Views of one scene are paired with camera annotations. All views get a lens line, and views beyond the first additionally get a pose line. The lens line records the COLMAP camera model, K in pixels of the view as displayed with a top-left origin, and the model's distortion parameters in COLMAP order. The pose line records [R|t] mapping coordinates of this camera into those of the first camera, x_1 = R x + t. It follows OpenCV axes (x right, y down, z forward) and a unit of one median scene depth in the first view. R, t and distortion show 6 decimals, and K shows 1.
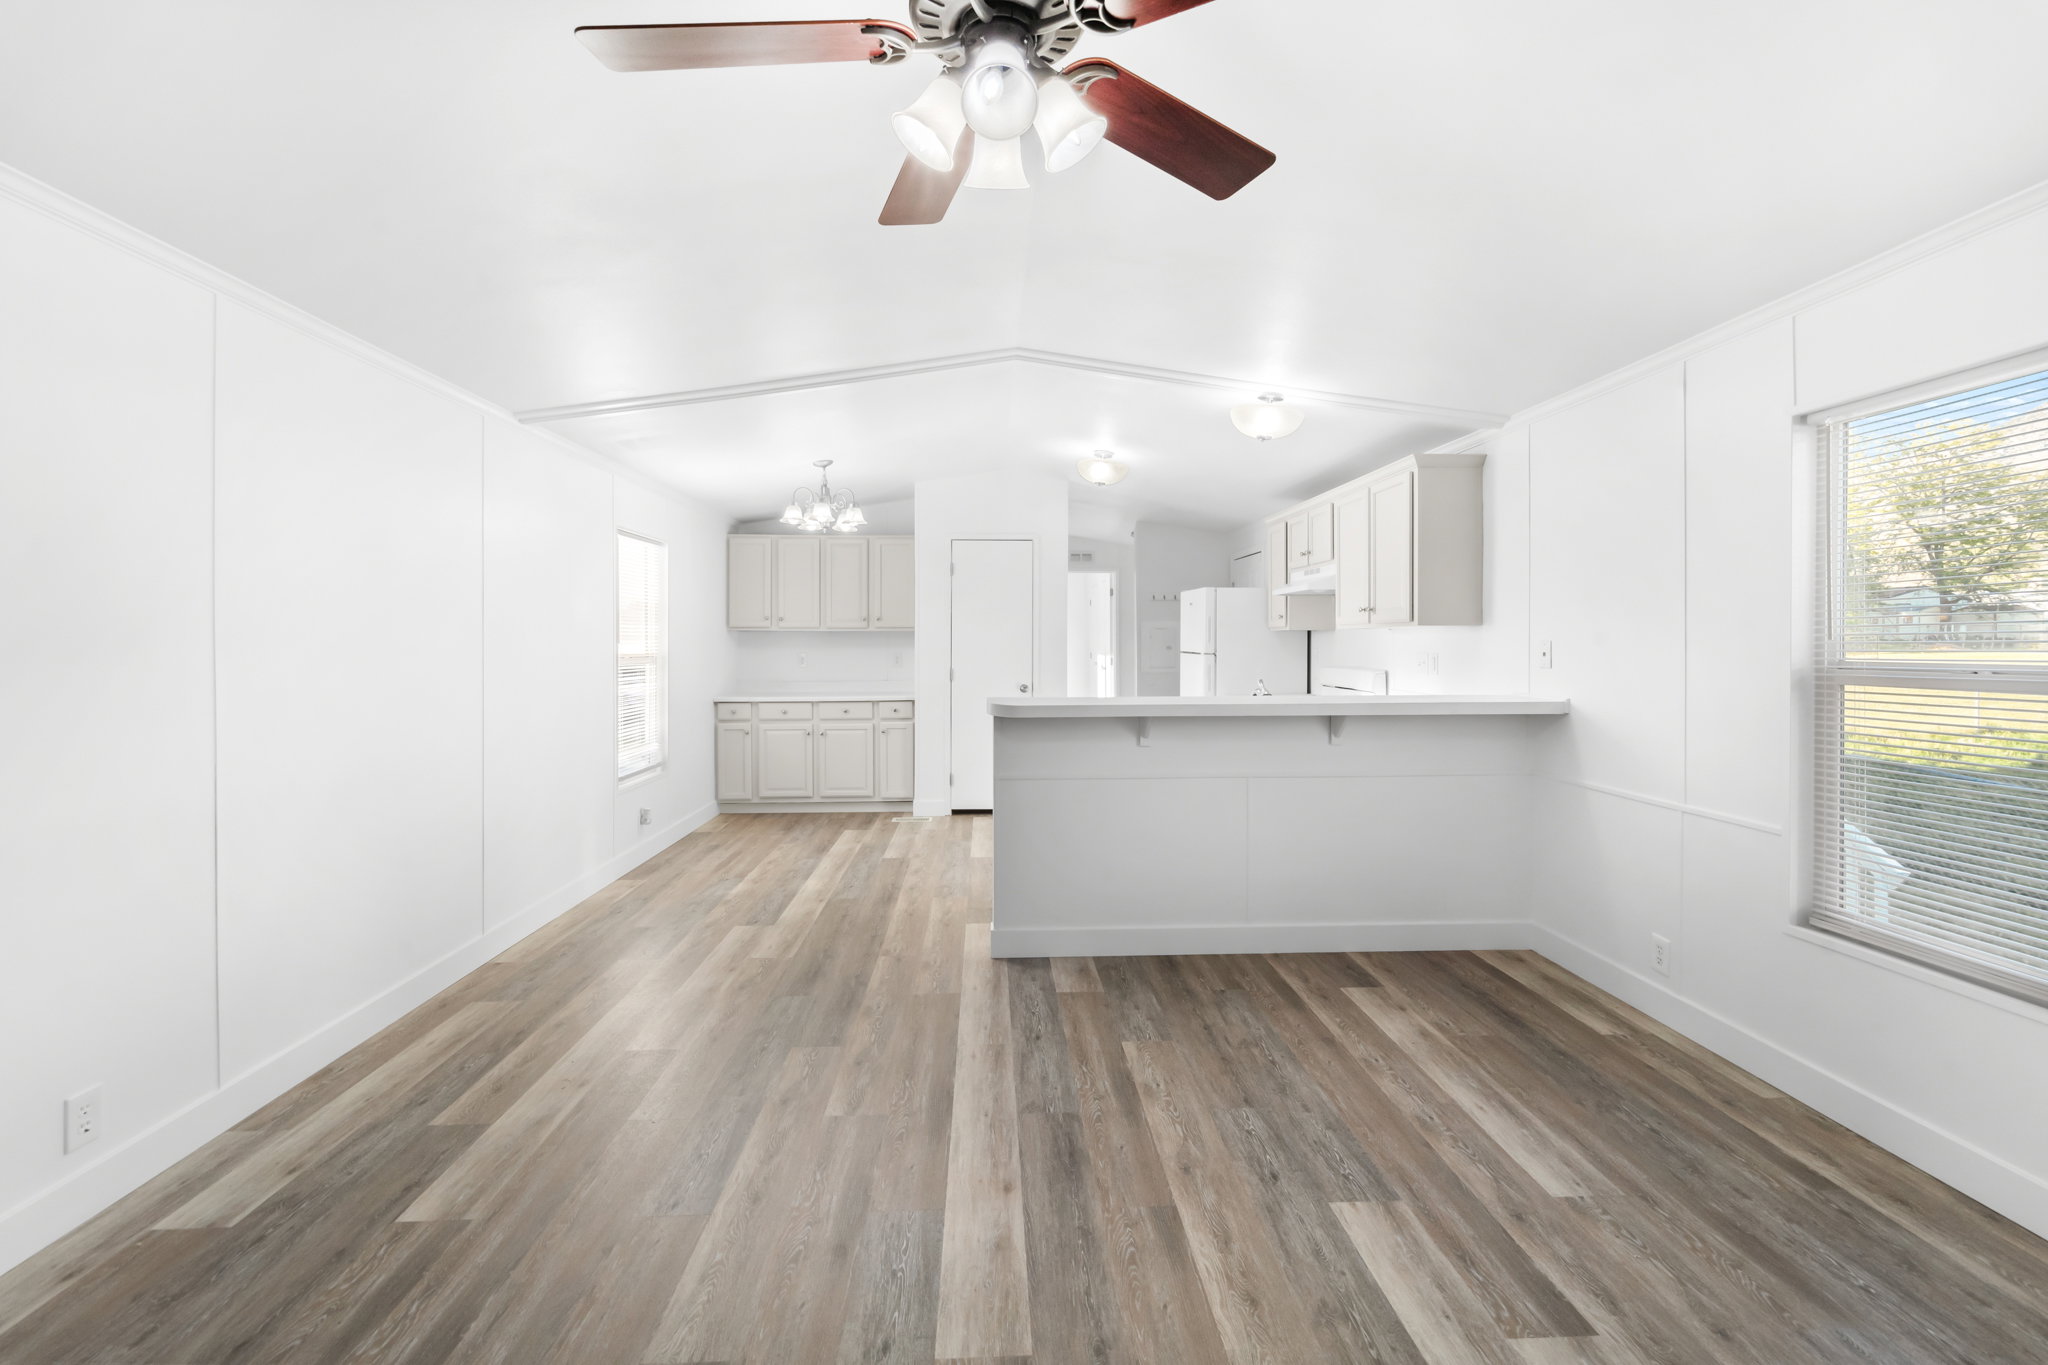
lens RADIAL K [[851.7, 0, 1019.3], [0, 851.7, 644.9], [0, 0, 1]] dist [0.001481, -0.001266]
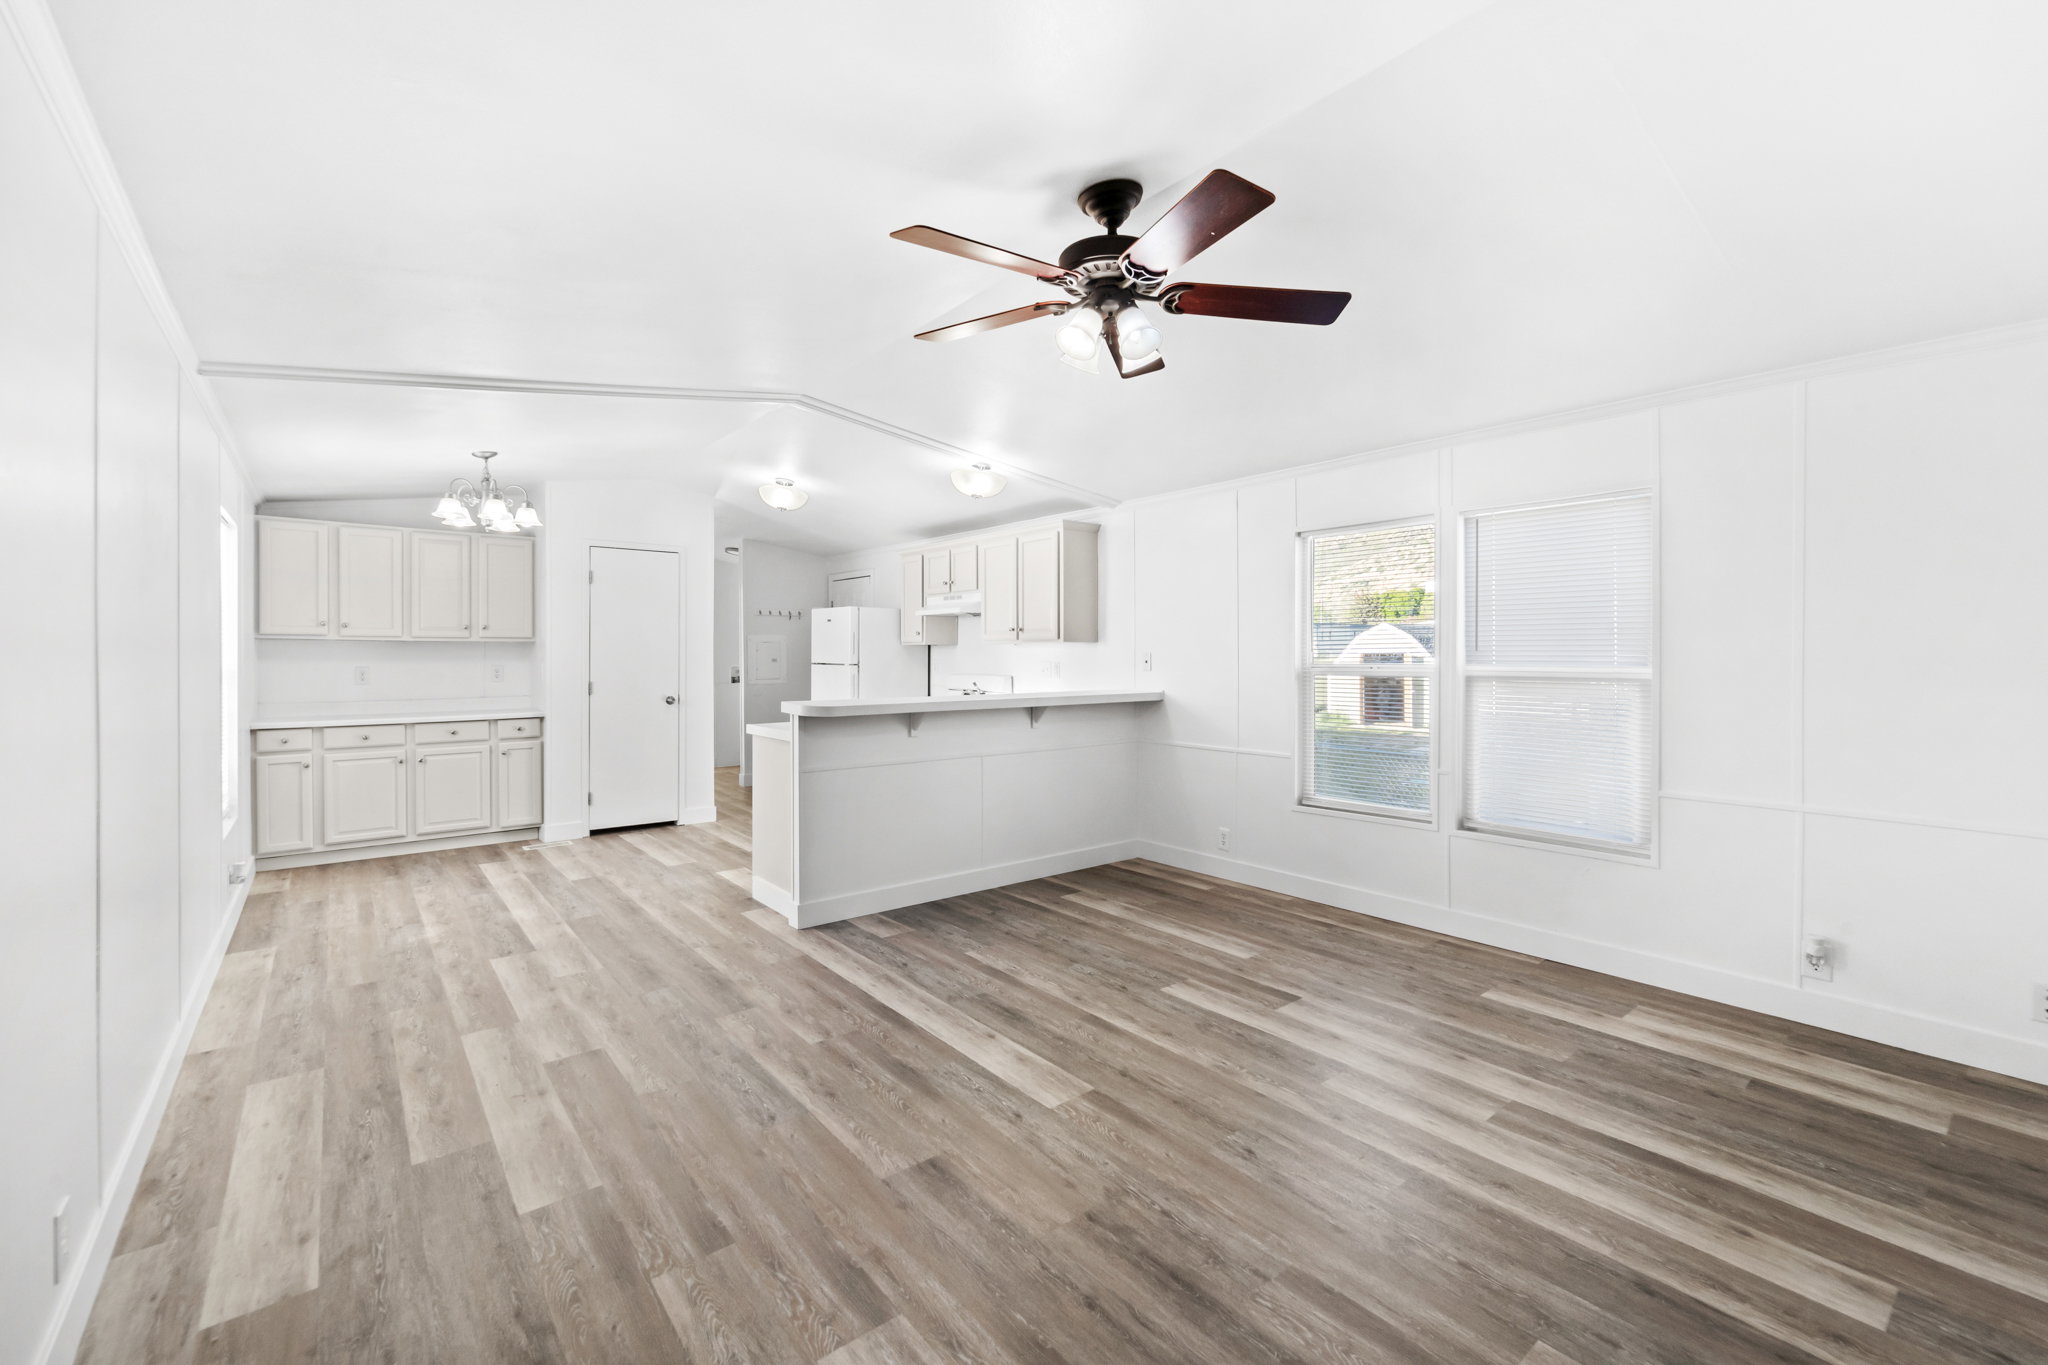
lens RADIAL K [[856.3, 0, 1032.0], [0, 856.3, 658.1], [0, 0, 1]] dist [0.000091, -0.000756]
pose [[0.800709, -0.000457, 0.599053, -0.515355], [0.001390, 0.999998, -0.001094, 0.006445], [-0.599052, 0.001709, 0.800709, -0.116168]]
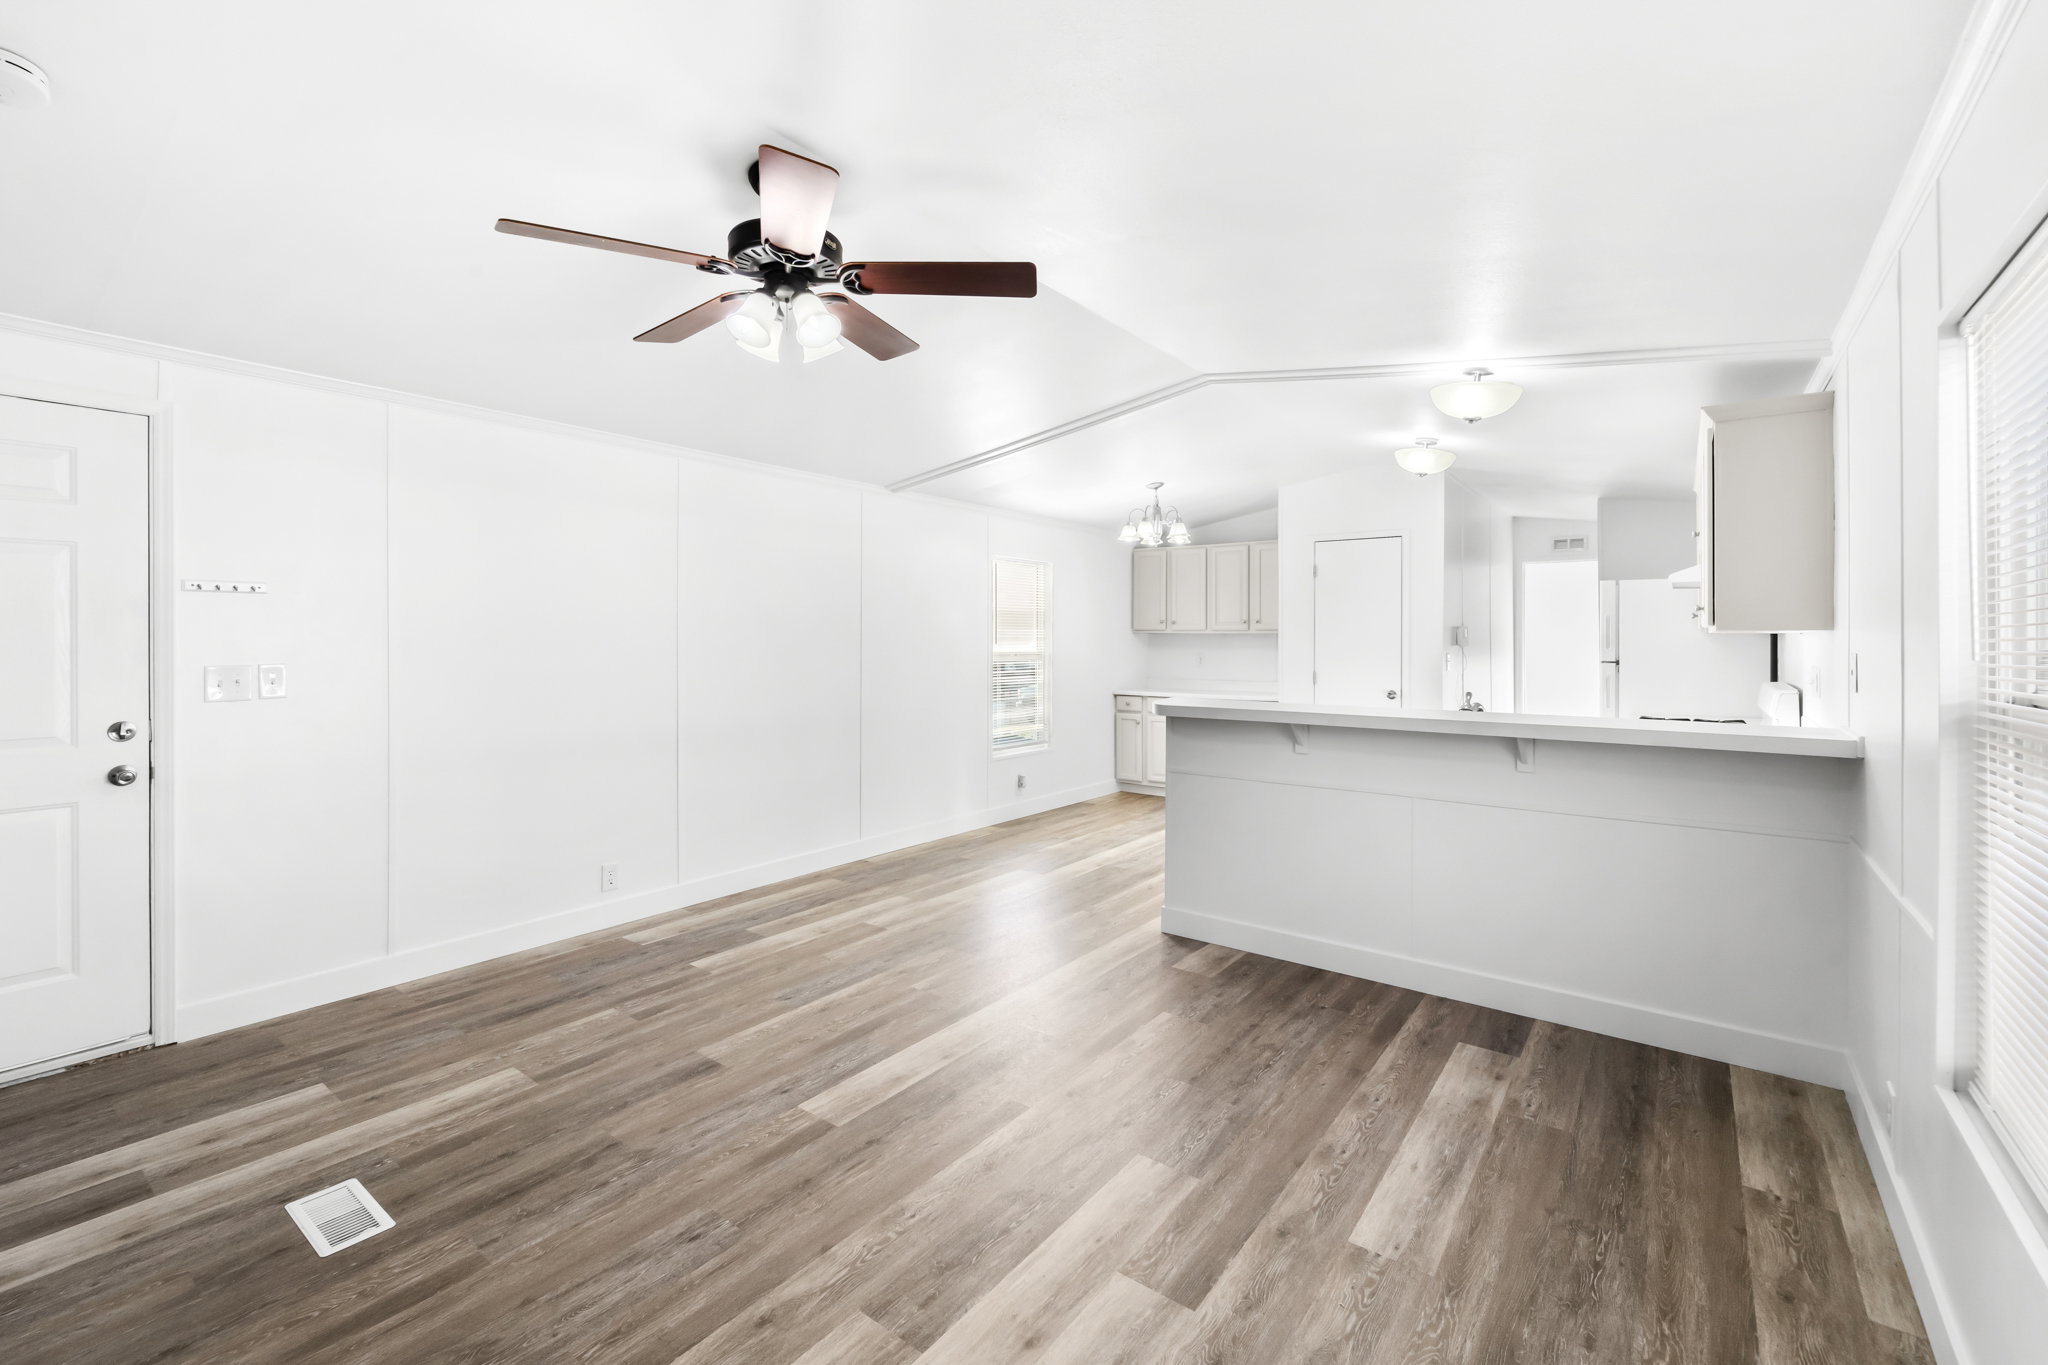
lens RADIAL K [[864.0, 0, 1019.0], [0, 864.0, 636.2], [0, 0, 1]] dist [-0.001635, -0.000980]
pose [[0.770769, 0.002587, -0.637110, 0.594633], [-0.007444, 0.999960, -0.004946, -0.011820], [0.637072, 0.008555, 0.770757, 0.011830]]
